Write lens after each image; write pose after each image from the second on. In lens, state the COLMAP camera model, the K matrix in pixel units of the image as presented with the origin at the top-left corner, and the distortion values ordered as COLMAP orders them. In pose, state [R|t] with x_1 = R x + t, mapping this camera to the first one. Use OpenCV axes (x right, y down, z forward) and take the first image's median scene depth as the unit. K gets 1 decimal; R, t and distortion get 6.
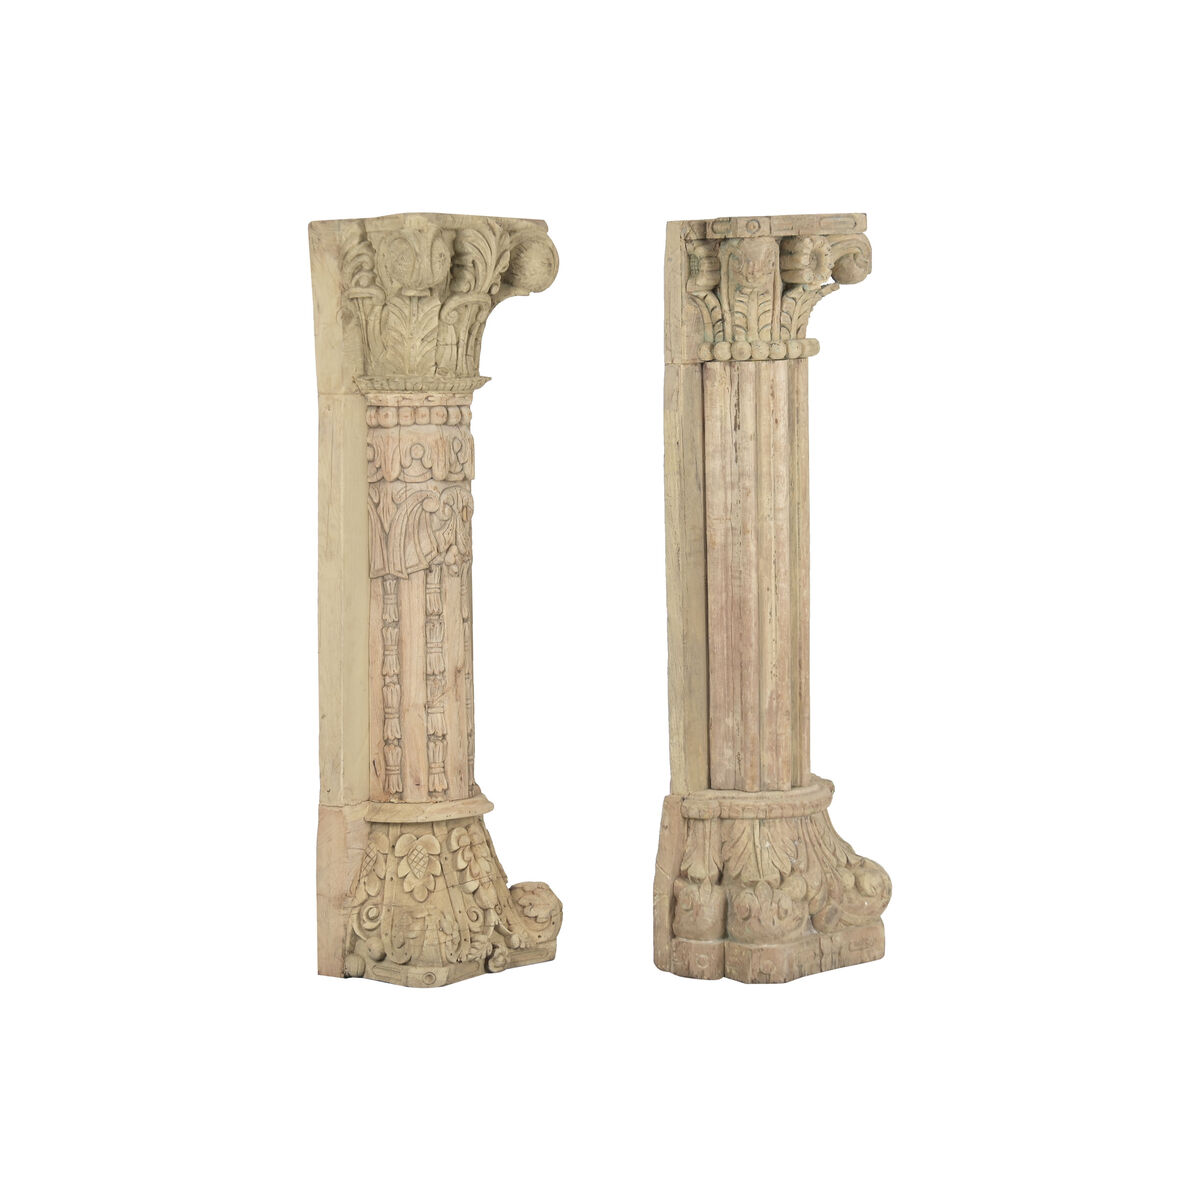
lens RADIAL K [[4368.9, 0, 601.3], [0, 4368.9, 600.2], [0, 0, 1]] dist [0.018765, 0.000000]
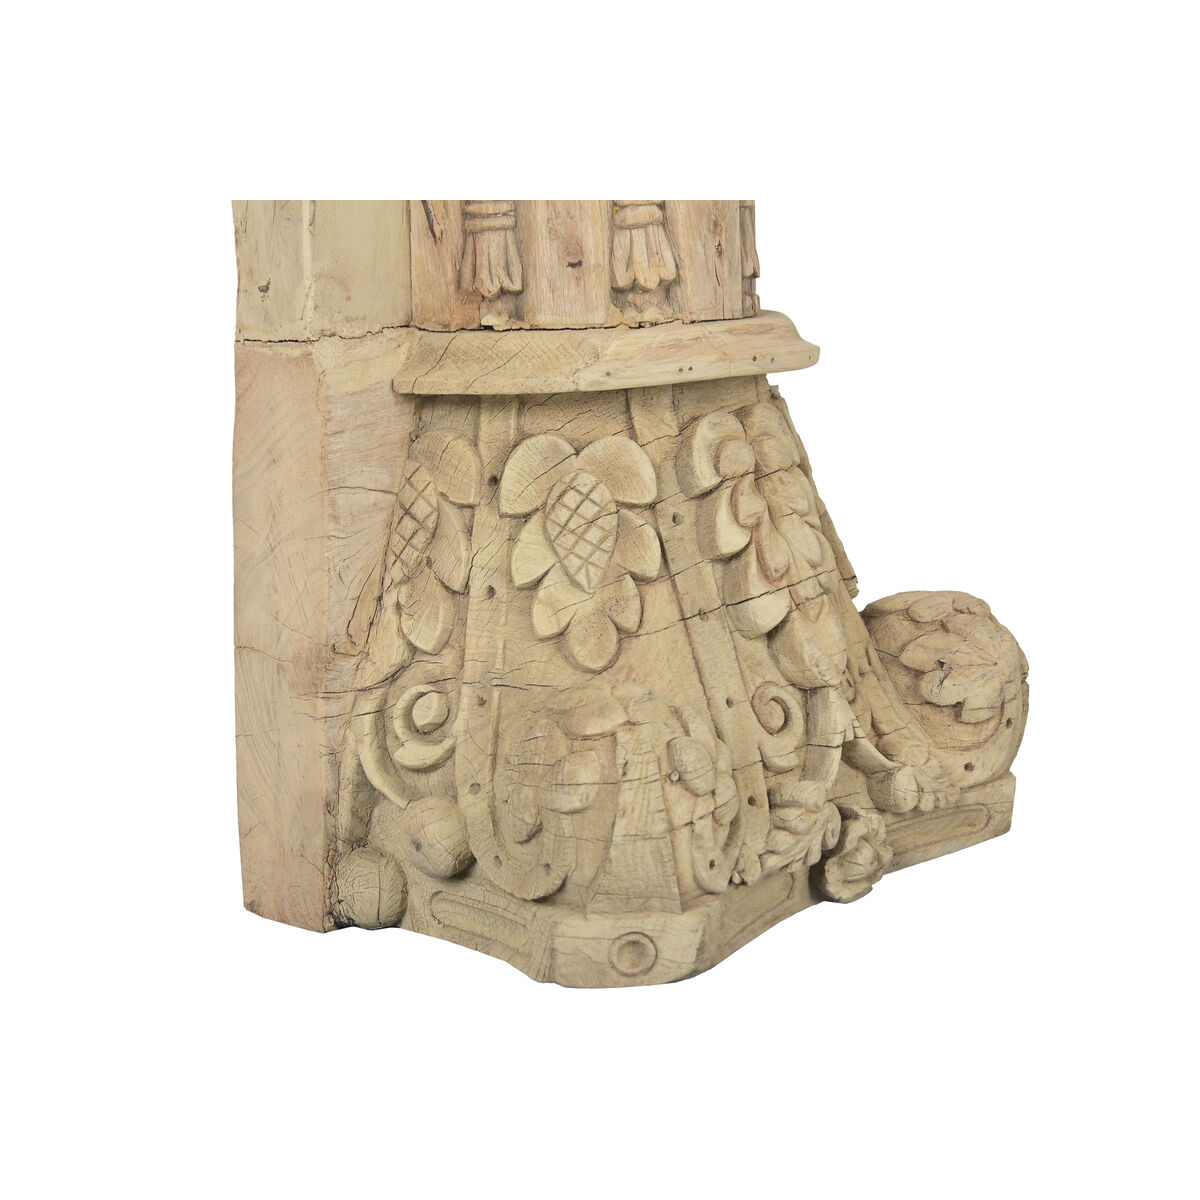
lens RADIAL K [[3079.5, 0, 600.0], [0, 3079.5, 600.0], [0, 0, 1]] dist [-0.011404, 0.000000]
pose [[0.999759, -0.014655, -0.016371, -0.037528], [0.015821, 0.997168, 0.073517, 0.049613], [0.015247, -0.073759, 0.997160, 0.799235]]
